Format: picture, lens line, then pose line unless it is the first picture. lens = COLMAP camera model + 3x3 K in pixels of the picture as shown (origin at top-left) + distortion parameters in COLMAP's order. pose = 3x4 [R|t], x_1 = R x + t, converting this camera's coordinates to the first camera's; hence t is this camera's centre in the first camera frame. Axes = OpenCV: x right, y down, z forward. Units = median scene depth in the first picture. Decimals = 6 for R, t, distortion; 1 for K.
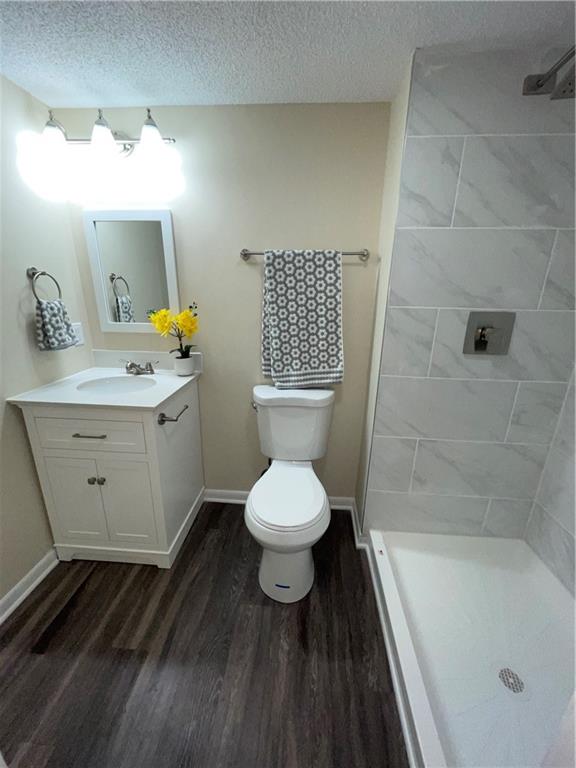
lens RADIAL K [[311.2, 0, 288.0], [0, 311.2, 384.0], [0, 0, 1]] dist [-0.002586, 0.000222]
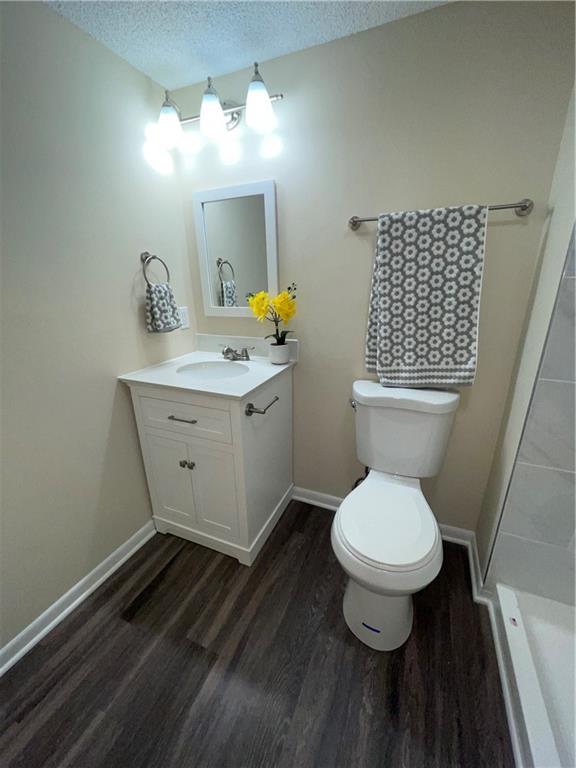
lens RADIAL K [[311.2, 0, 288.0], [0, 311.2, 384.0], [0, 0, 1]] dist [-0.002586, 0.000222]
pose [[0.944541, 0.073940, -0.319960, -0.008132], [-0.065234, 0.997152, 0.037859, -0.005153], [0.321848, -0.014888, 0.946674, 0.150360]]
